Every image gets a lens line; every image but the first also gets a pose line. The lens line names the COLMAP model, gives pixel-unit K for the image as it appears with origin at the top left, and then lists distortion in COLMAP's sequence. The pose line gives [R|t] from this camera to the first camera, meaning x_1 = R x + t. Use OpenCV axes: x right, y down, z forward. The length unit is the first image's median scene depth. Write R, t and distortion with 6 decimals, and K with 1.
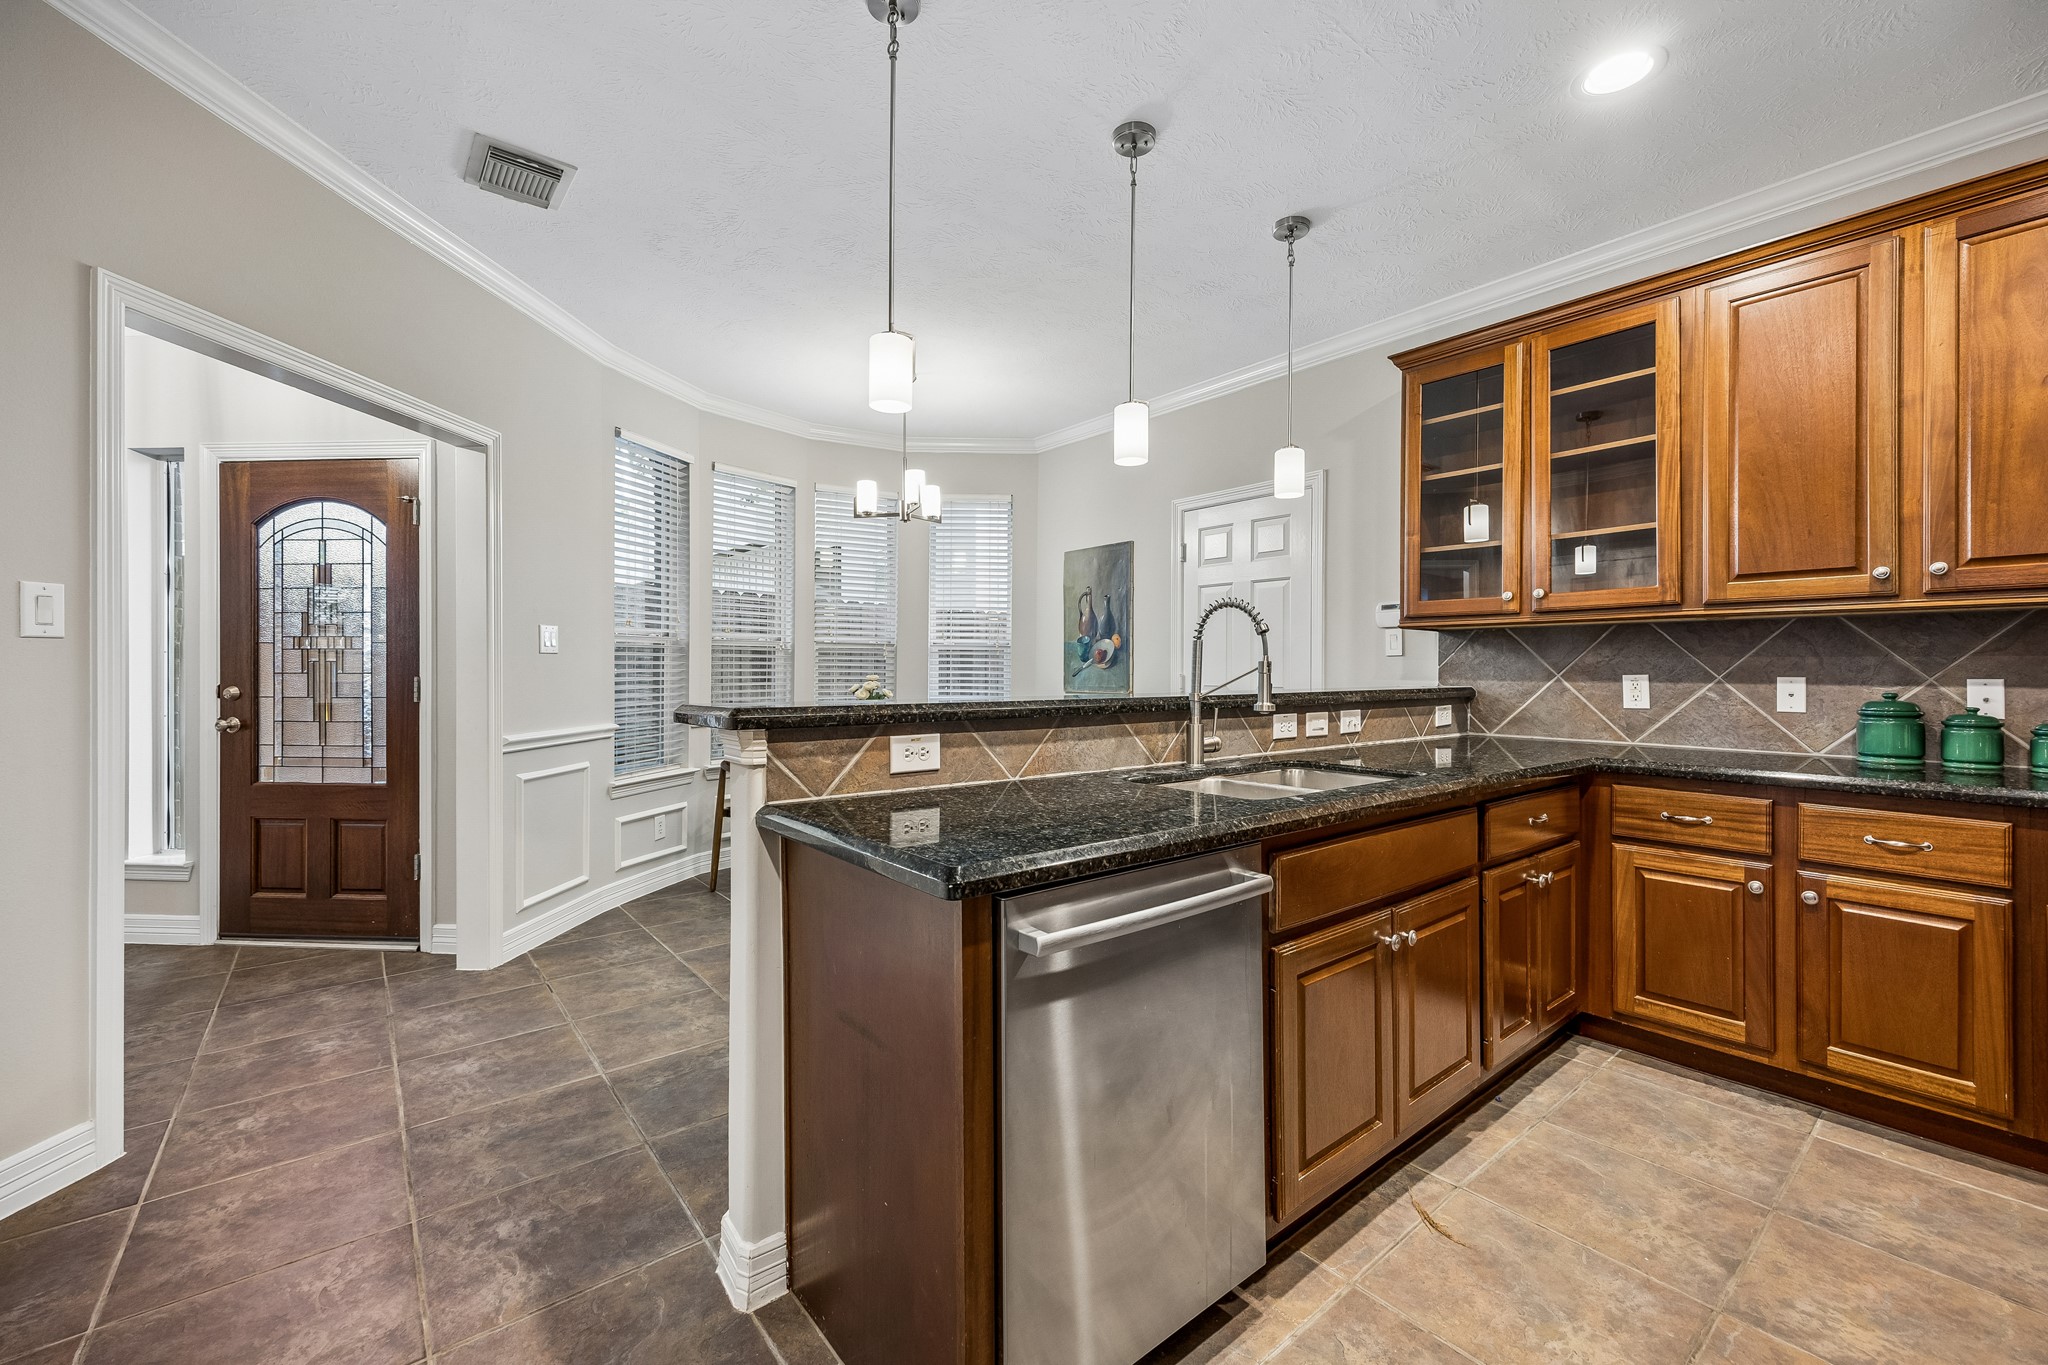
lens RADIAL K [[804.4, 0, 1068.8], [0, 804.4, 665.6], [0, 0, 1]] dist [-0.001085, 0.000136]
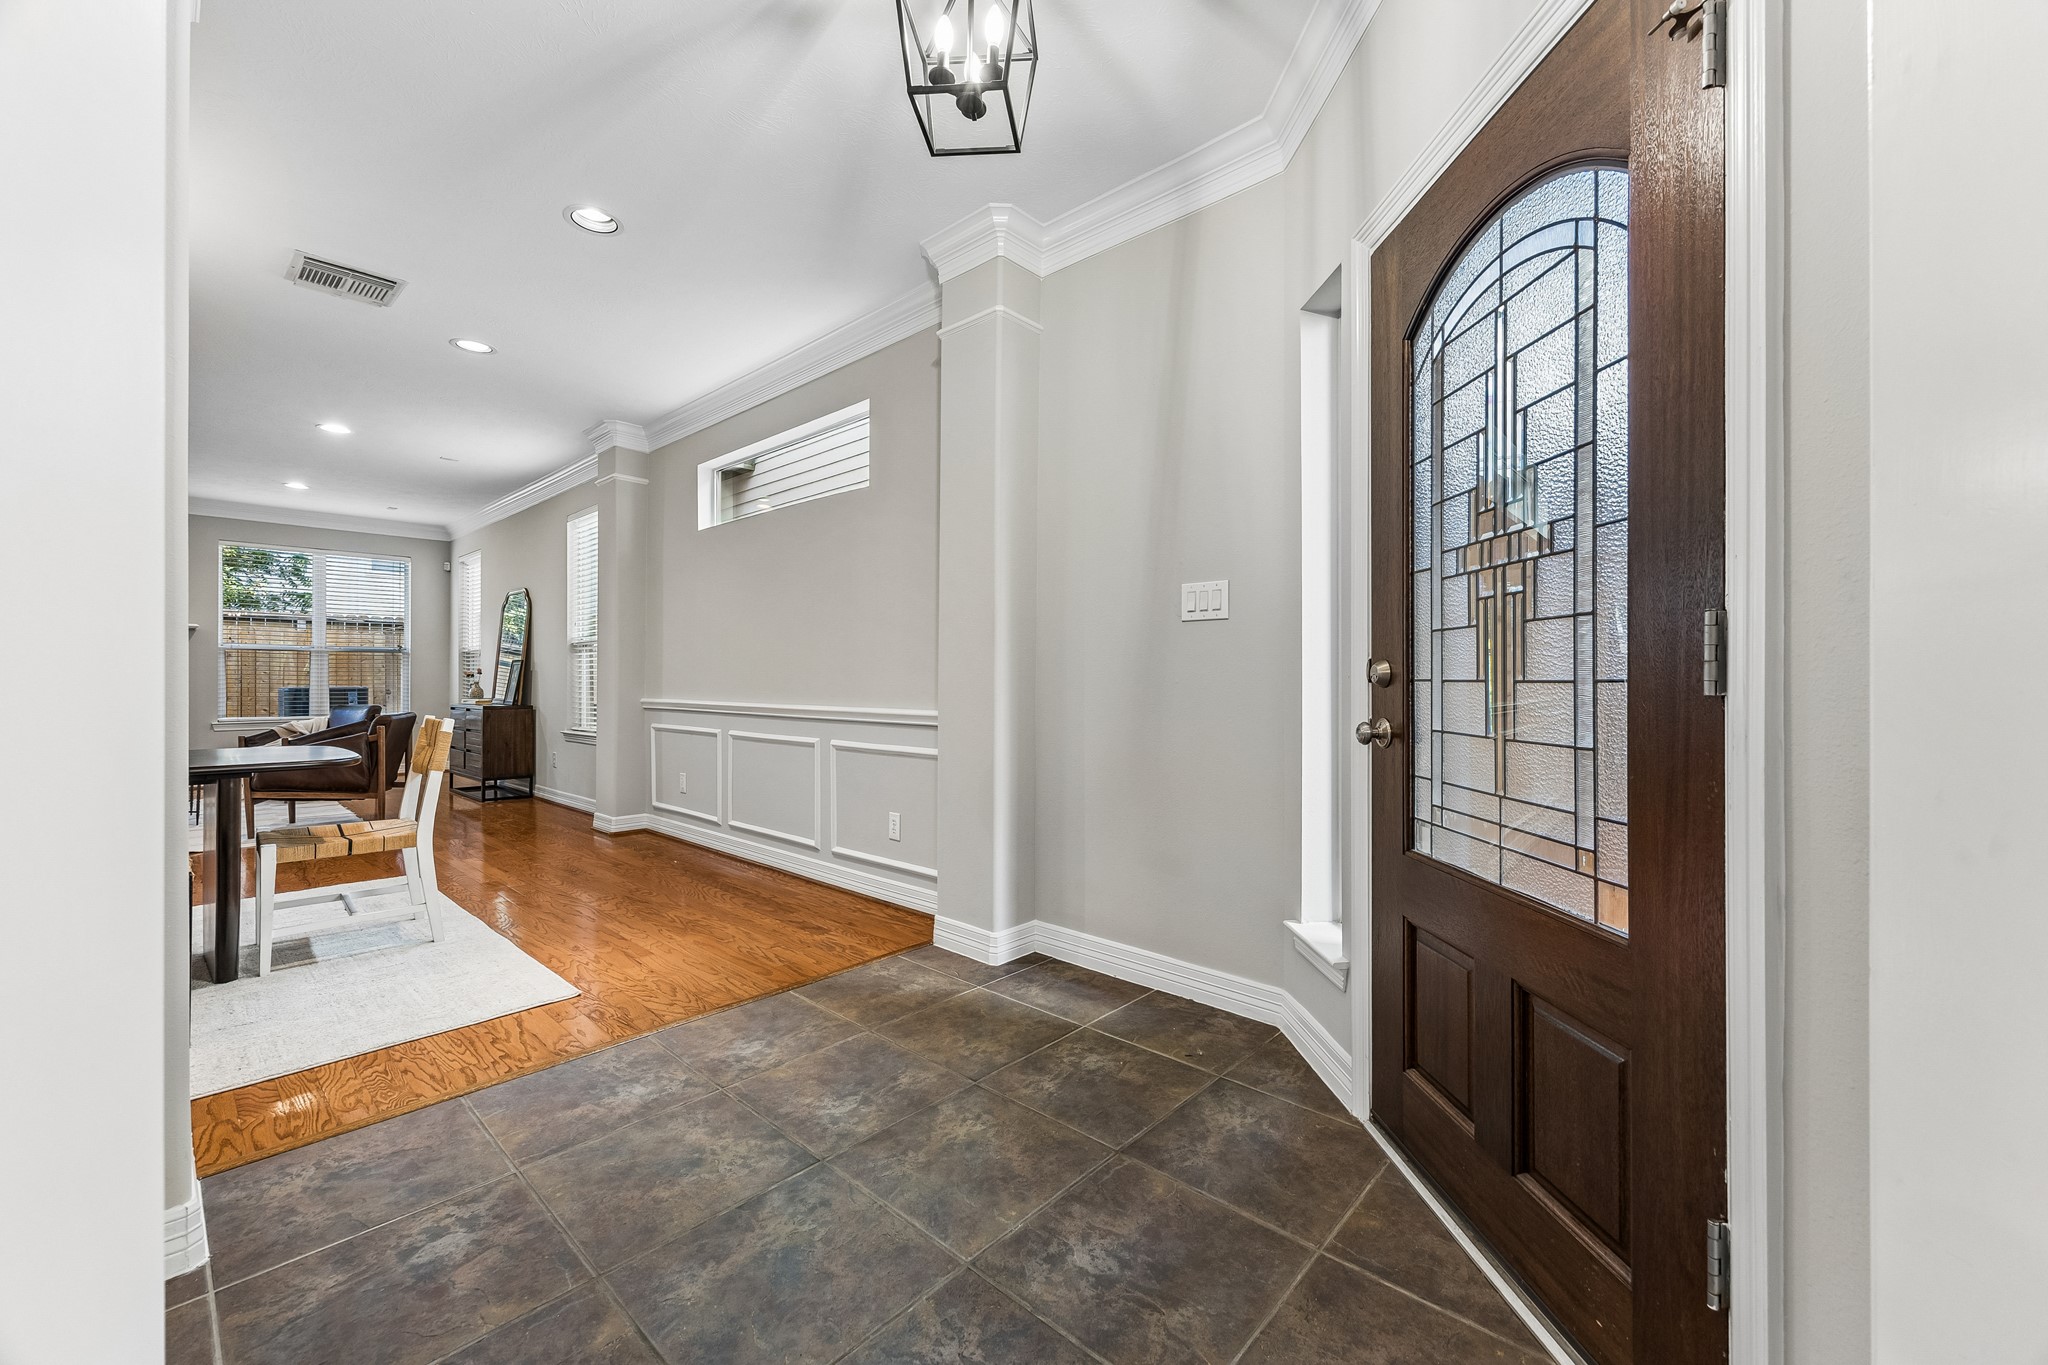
lens RADIAL K [[804.4, 0, 1037.5], [0, 804.4, 681.6], [0, 0, 1]] dist [-0.001085, 0.000136]
pose [[0.135943, 0.002447, -0.990714, -0.543196], [0.003763, 0.999988, 0.002986, 0.037113], [0.990710, -0.004134, 0.135932, 0.700283]]
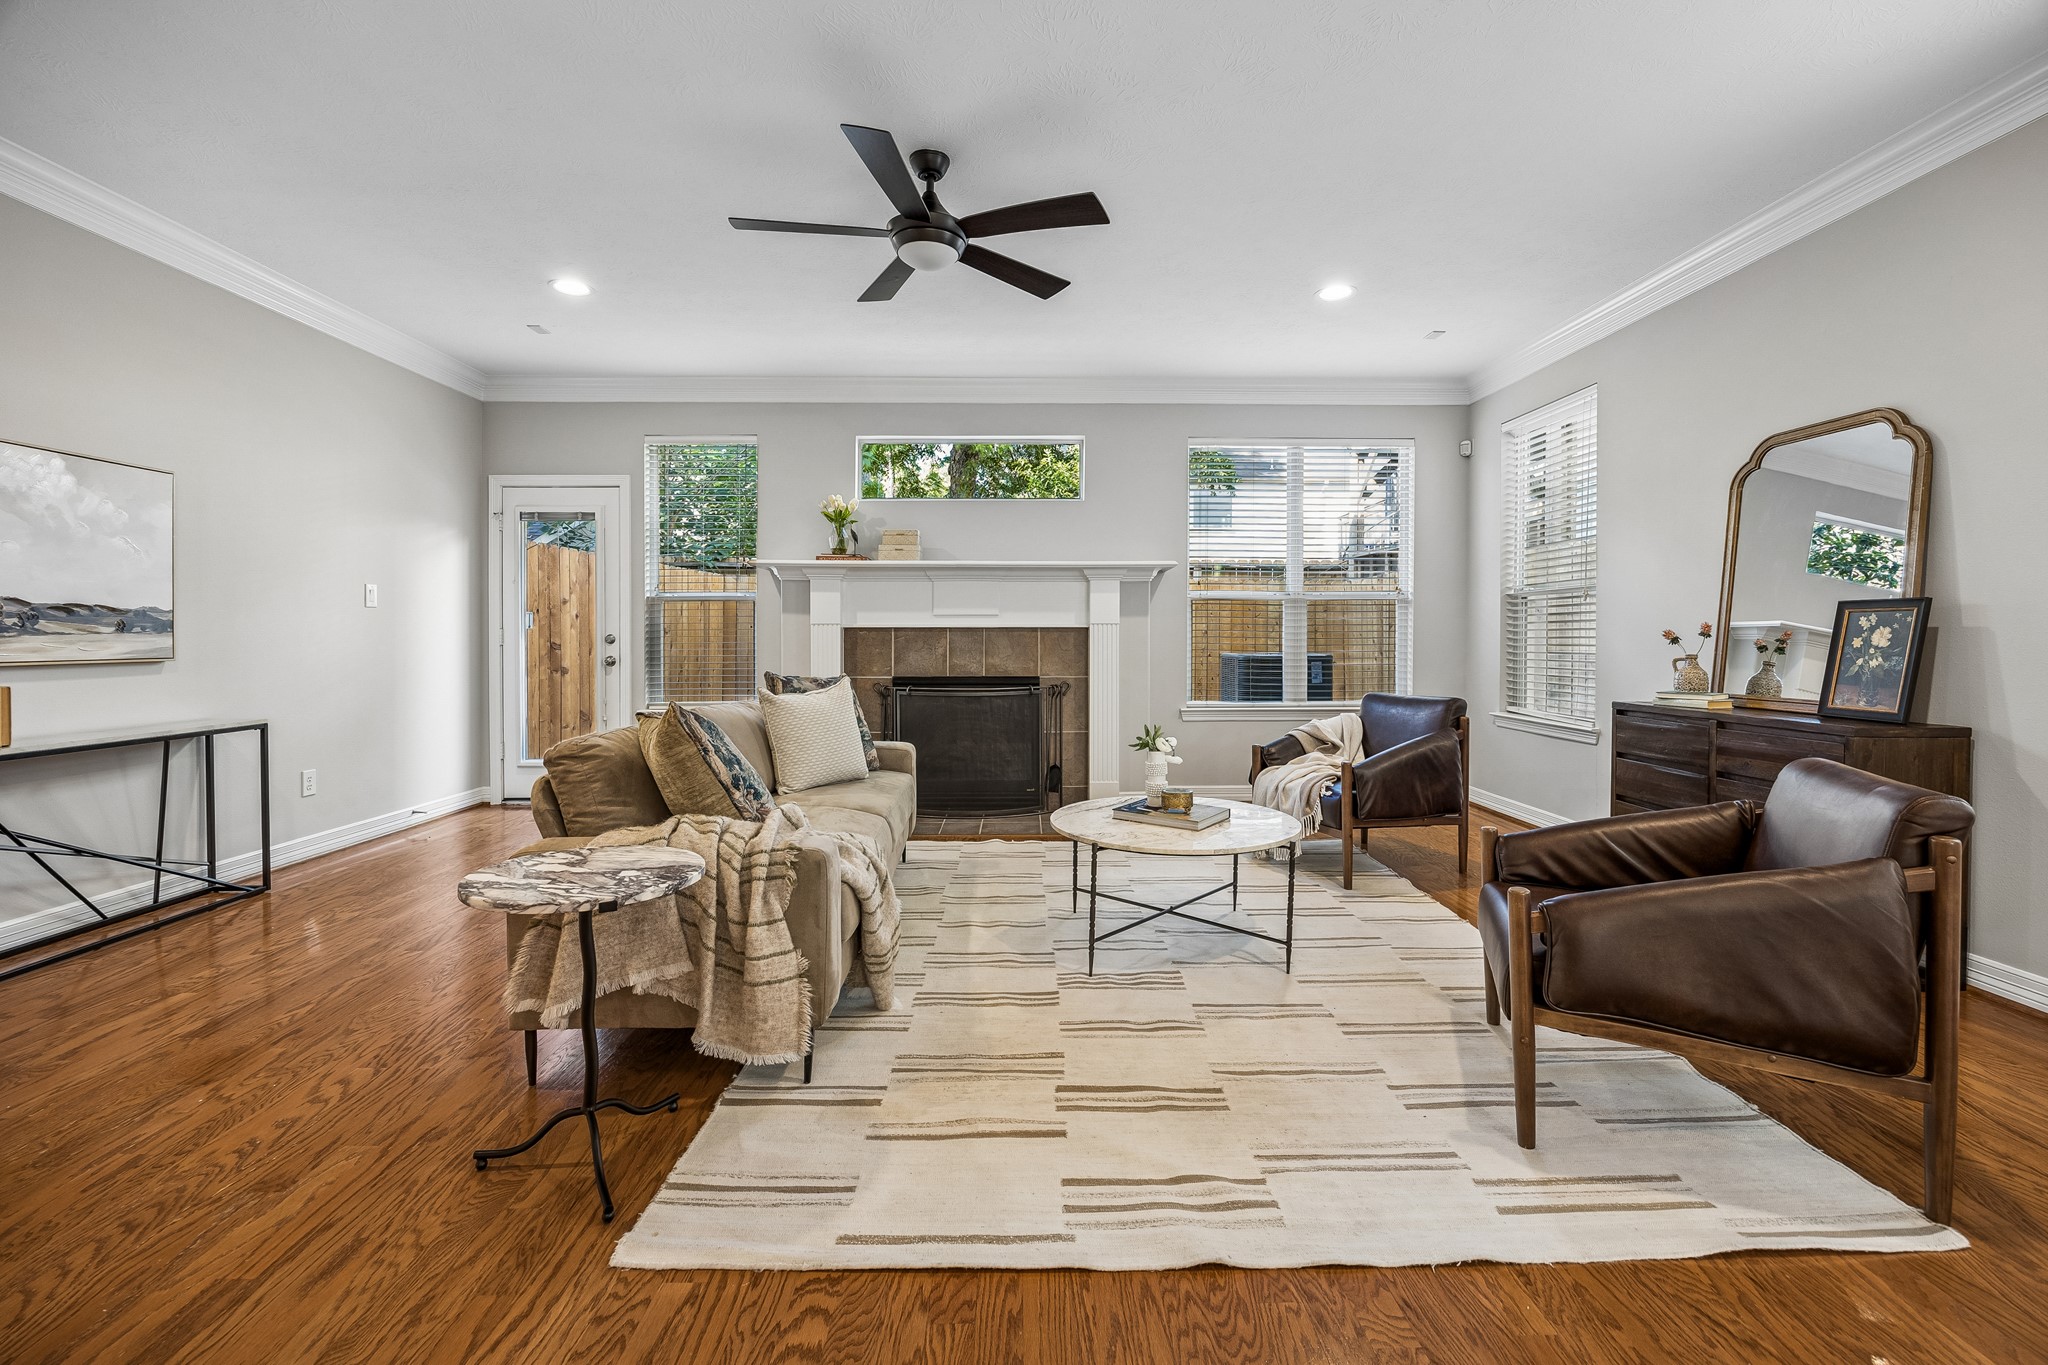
lens RADIAL K [[858.7, 0, 1044.9], [0, 858.7, 642.7], [0, 0, 1]] dist [-0.004398, 0.000005]
pose [[-0.615445, 0.006190, -0.788156, -1.629836], [0.003416, 0.999981, 0.005186, 0.017525], [0.788172, 0.000499, -0.615454, -0.467941]]
